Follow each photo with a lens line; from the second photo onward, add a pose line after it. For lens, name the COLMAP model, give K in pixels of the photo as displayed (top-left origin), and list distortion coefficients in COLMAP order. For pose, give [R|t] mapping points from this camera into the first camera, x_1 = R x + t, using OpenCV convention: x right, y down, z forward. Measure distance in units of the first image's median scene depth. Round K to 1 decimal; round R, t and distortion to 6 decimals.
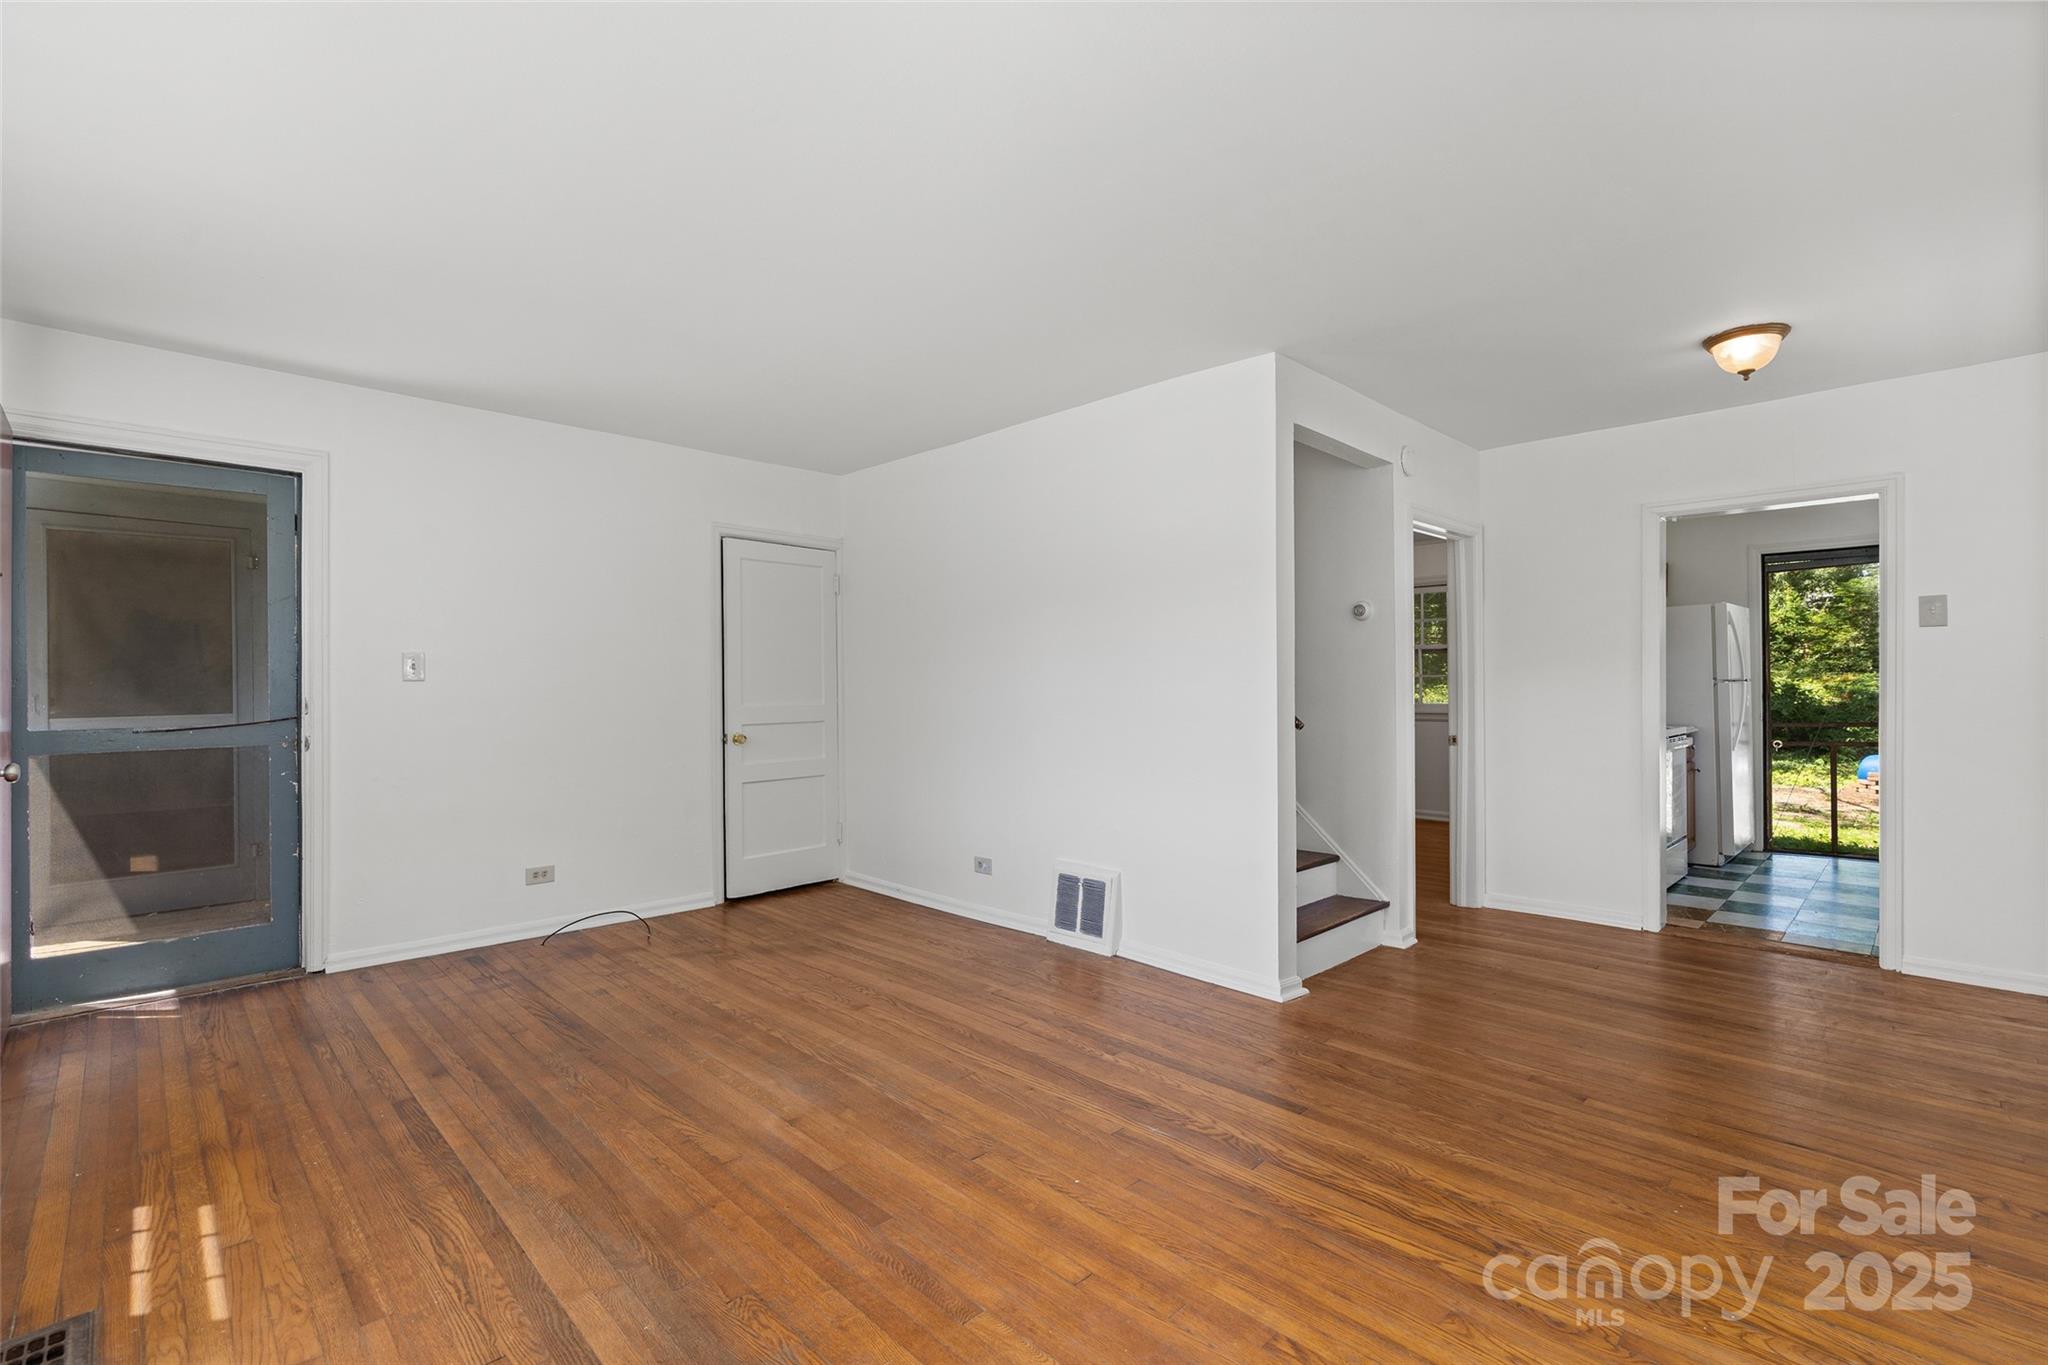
lens RADIAL K [[935.4, 0, 1025.3], [0, 935.4, 694.7], [0, 0, 1]] dist [-0.001974, 0.000758]
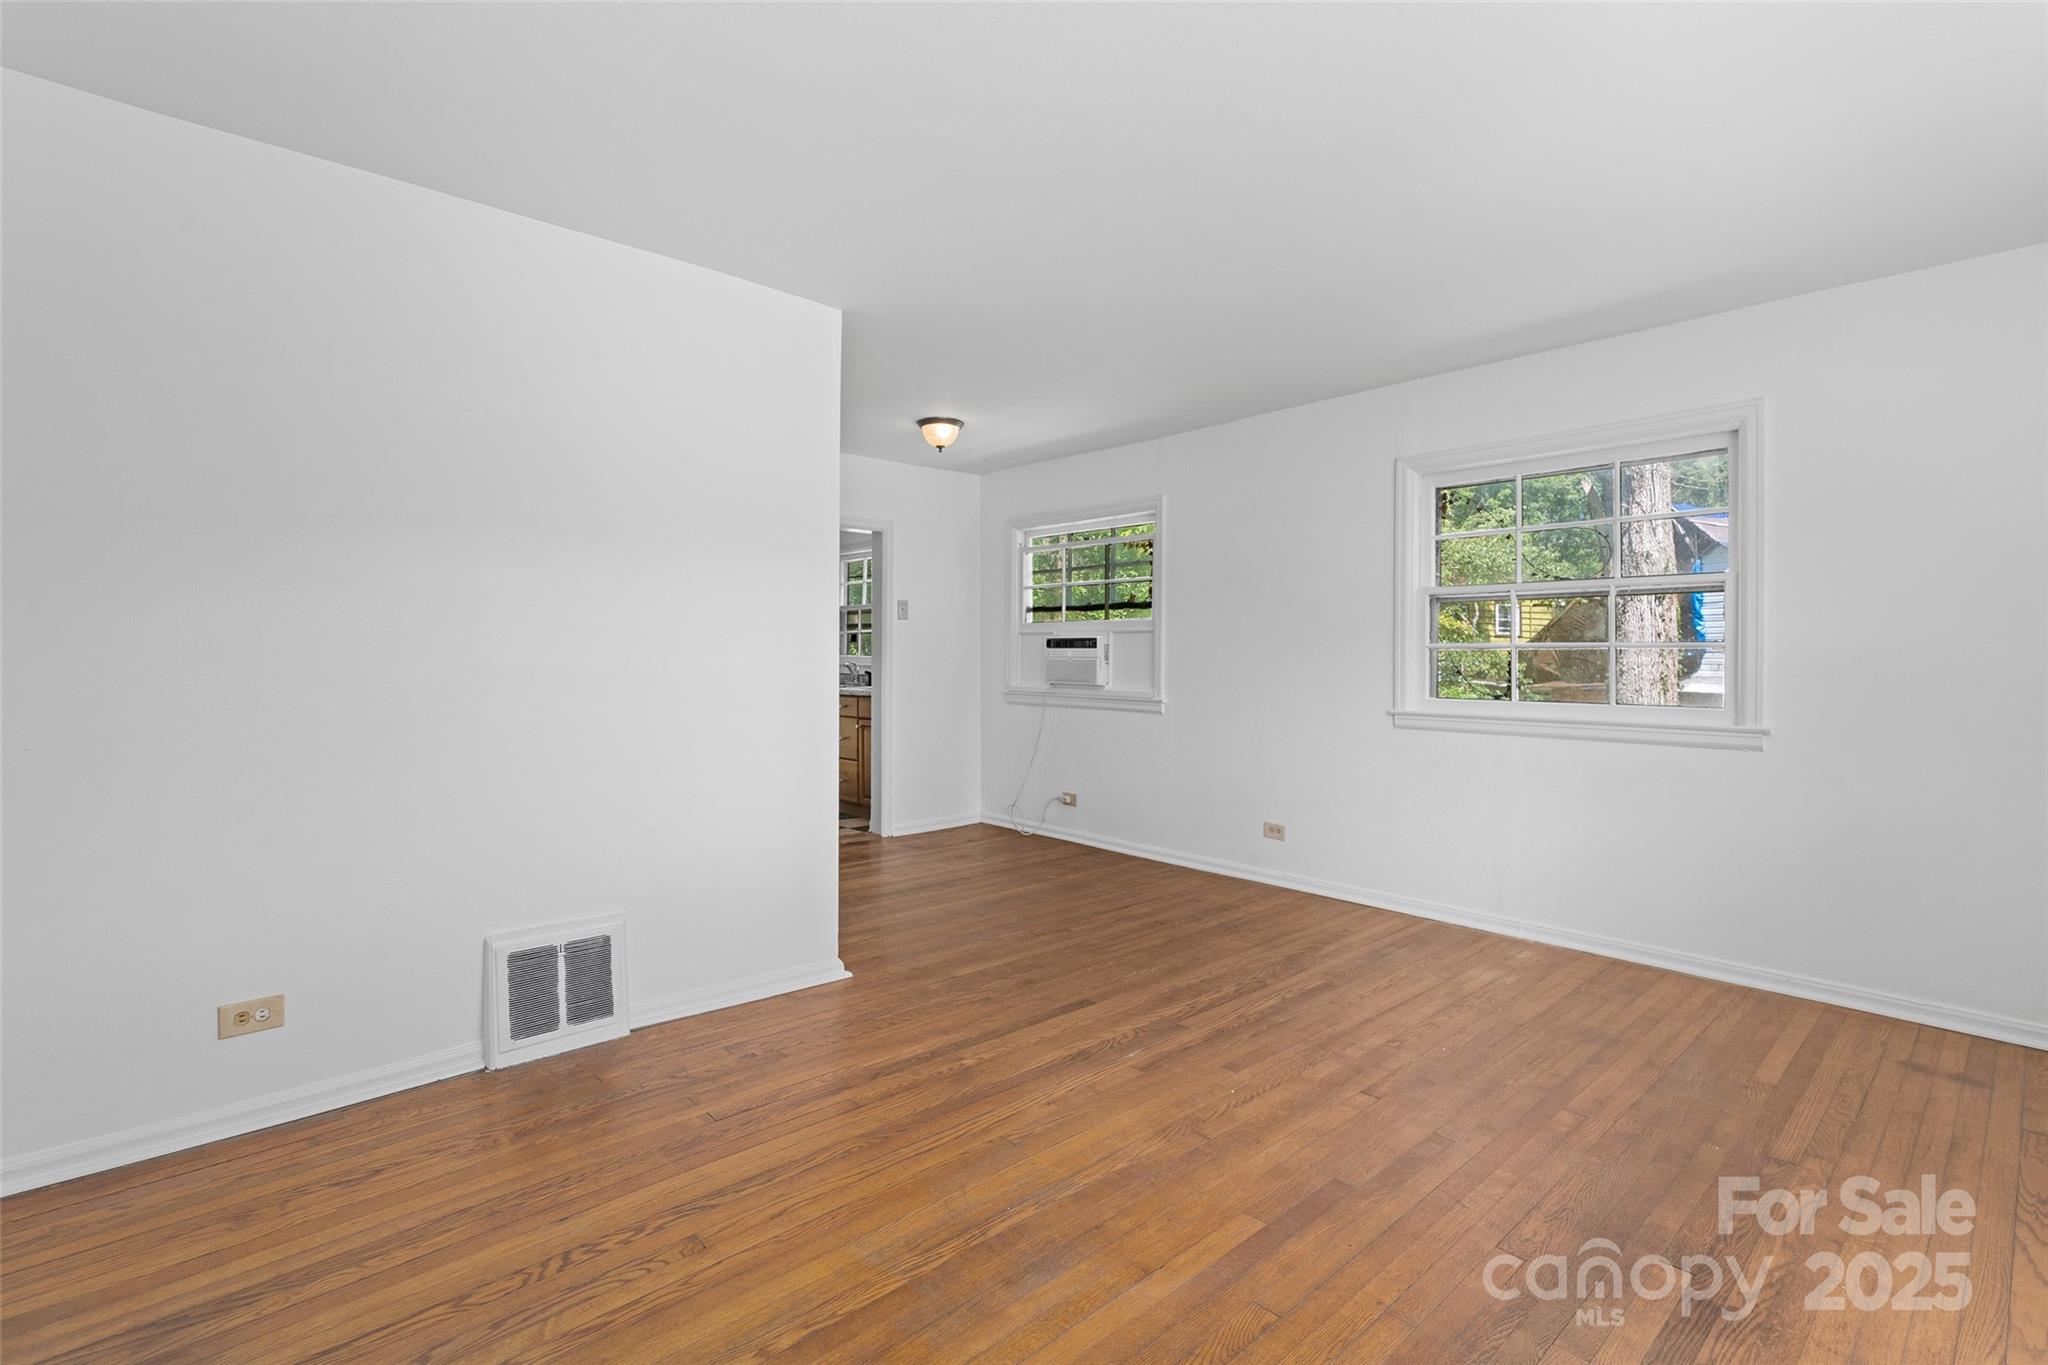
lens RADIAL K [[935.4, 0, 1030.0], [0, 935.4, 665.2], [0, 0, 1]] dist [-0.001974, 0.000758]
pose [[0.029919, -0.008089, 0.999520, -0.836222], [0.001138, 0.999967, 0.008058, -0.007500], [-0.999552, 0.000896, 0.029928, 0.930624]]
